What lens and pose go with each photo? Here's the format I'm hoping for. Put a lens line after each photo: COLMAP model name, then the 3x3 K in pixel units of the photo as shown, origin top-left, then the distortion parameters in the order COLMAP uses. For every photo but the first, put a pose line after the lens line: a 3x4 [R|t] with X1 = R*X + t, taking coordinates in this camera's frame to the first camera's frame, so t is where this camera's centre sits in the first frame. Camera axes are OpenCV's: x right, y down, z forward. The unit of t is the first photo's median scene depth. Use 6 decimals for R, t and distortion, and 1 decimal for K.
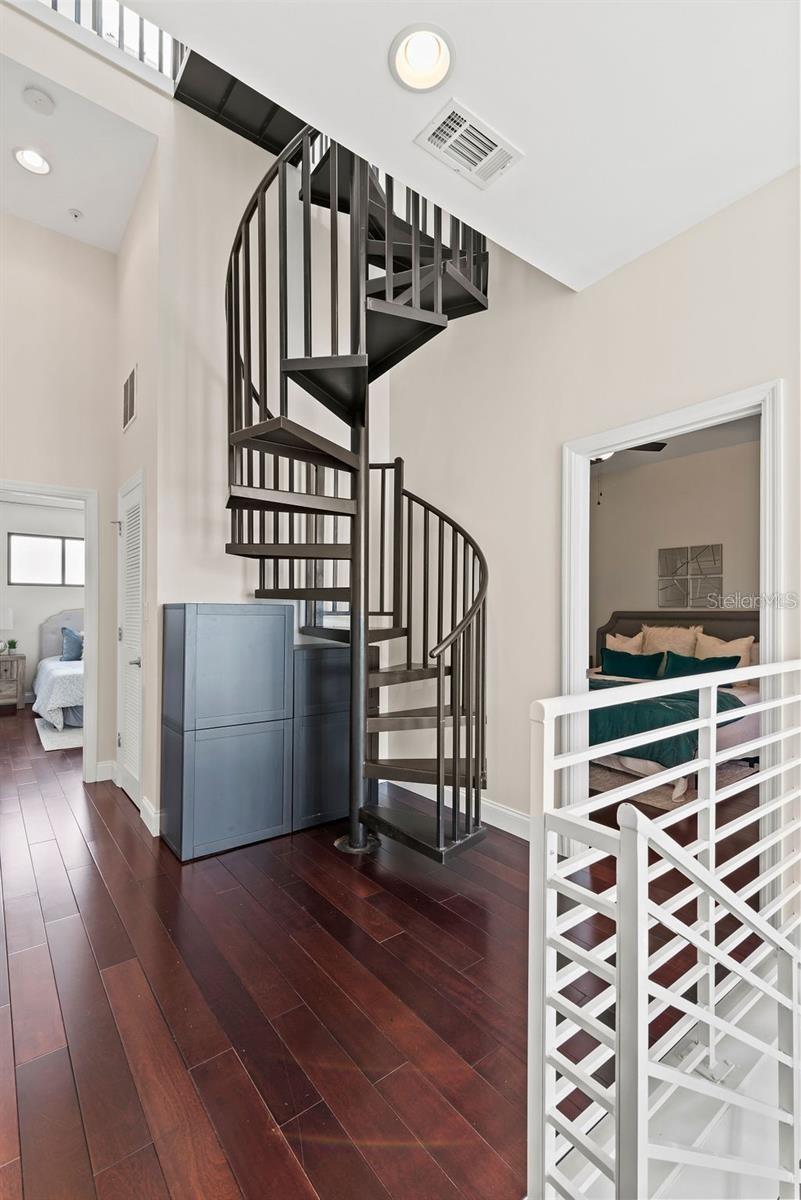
lens RADIAL K [[541.6, 0, 392.3], [0, 541.6, 603.8], [0, 0, 1]] dist [0.013607, 0.000008]
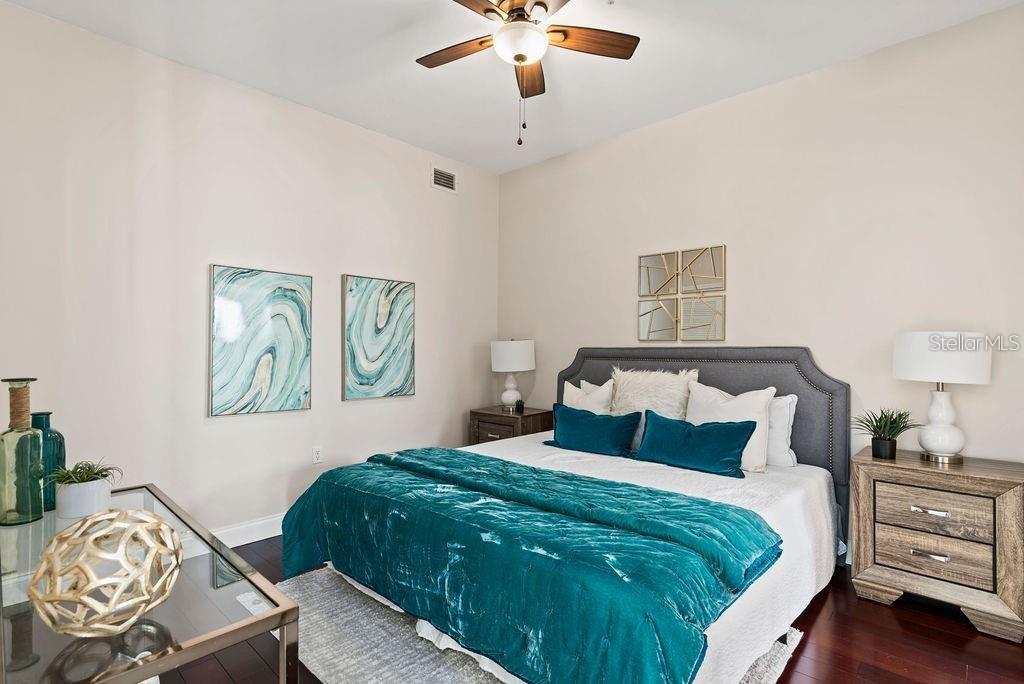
lens RADIAL K [[504.5, 0, 516.6], [0, 504.5, 345.3], [0, 0, 1]] dist [0.000014, 0.000033]
pose [[0.985245, 0.003420, 0.171118, 0.245898], [-0.002936, 0.999991, -0.003084, 0.014239], [-0.171127, 0.002536, 0.985246, 0.429558]]
